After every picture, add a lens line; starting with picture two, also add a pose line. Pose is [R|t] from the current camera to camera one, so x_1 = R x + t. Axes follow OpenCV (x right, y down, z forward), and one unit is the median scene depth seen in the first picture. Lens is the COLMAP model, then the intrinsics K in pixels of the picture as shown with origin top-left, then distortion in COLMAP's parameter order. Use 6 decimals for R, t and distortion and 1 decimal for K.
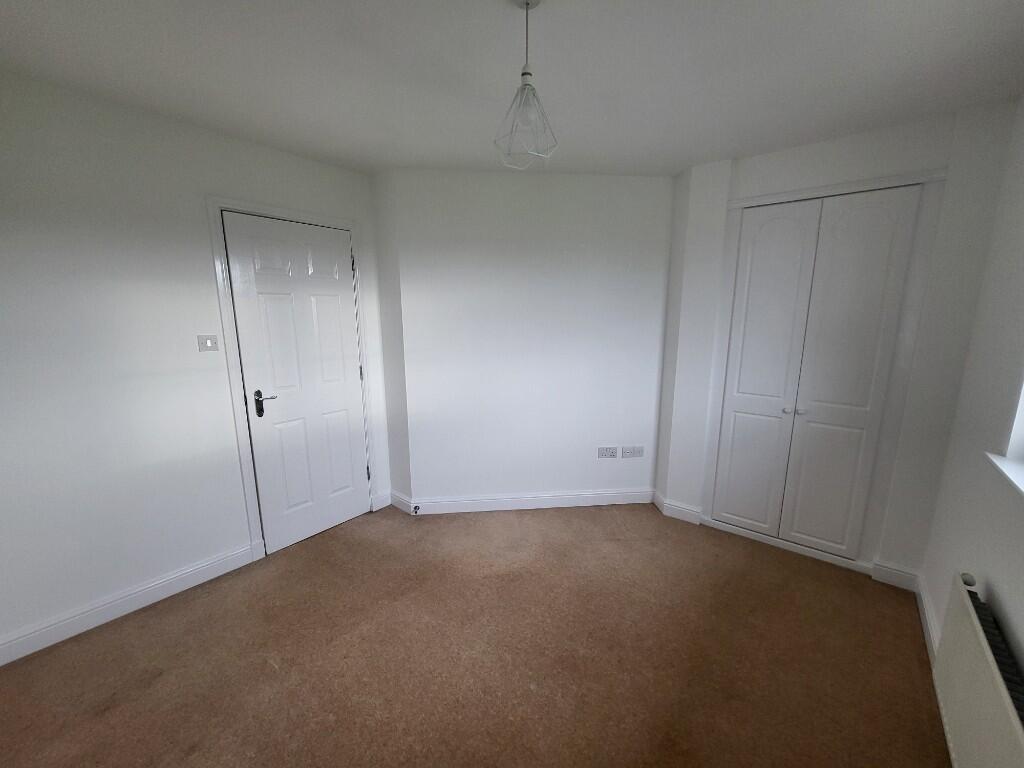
lens RADIAL K [[405.8, 0, 514.5], [0, 405.8, 385.8], [0, 0, 1]] dist [0.000359, -0.000264]
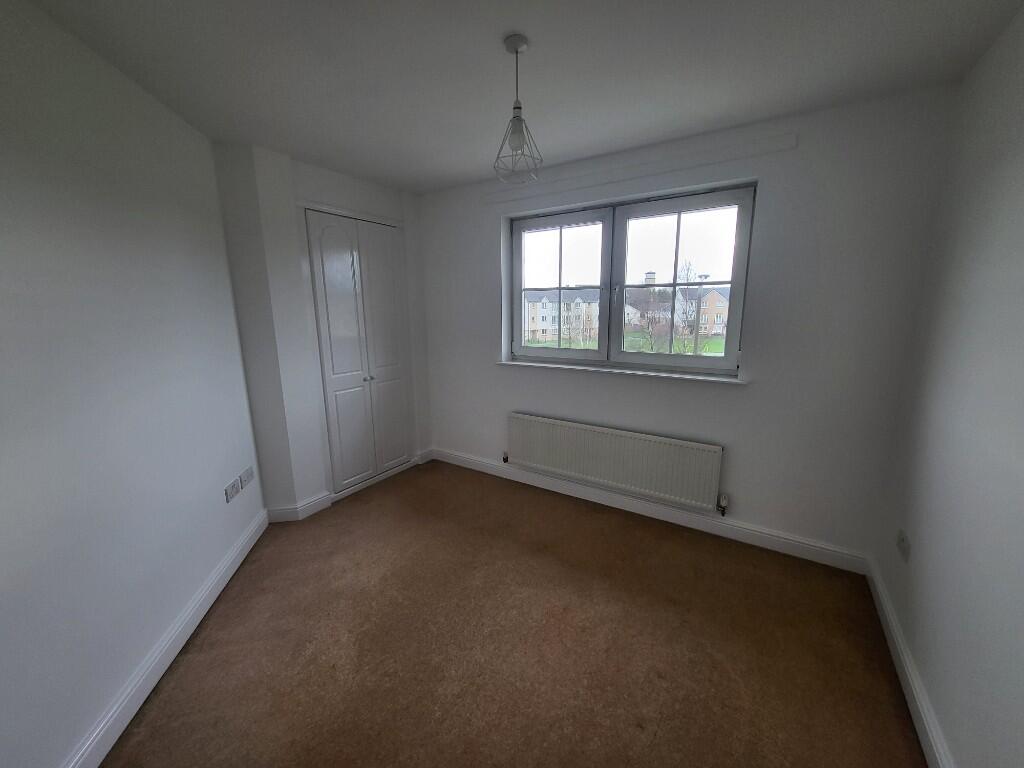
lens RADIAL K [[405.8, 0, 515.0], [0, 405.8, 389.2], [0, 0, 1]] dist [0.000359, -0.000264]
pose [[-0.129135, -0.201190, 0.971003, -0.659800], [0.183077, 0.957532, 0.222746, -0.110165], [-0.974580, 0.206533, -0.086817, 0.637278]]
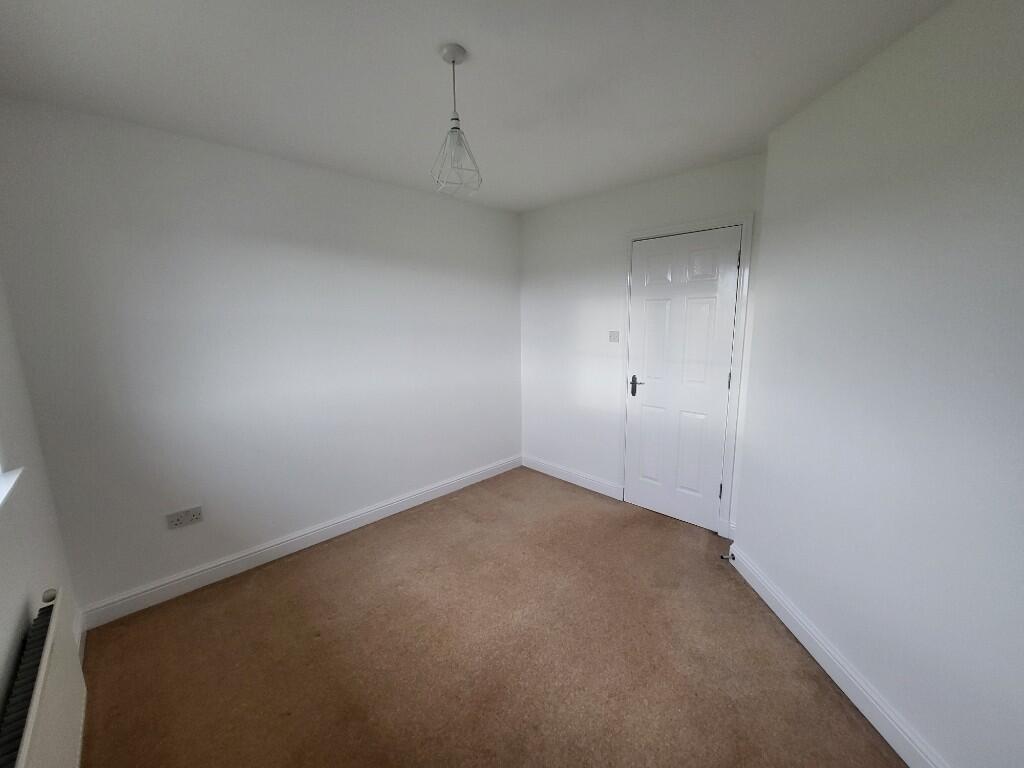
lens RADIAL K [[405.8, 0, 510.1], [0, 405.8, 383.6], [0, 0, 1]] dist [0.000359, -0.000264]
pose [[-0.115464, 0.164482, -0.979599, 0.643955], [-0.160676, 0.970114, 0.181828, -0.126737], [0.980230, 0.178393, -0.085585, 0.679857]]
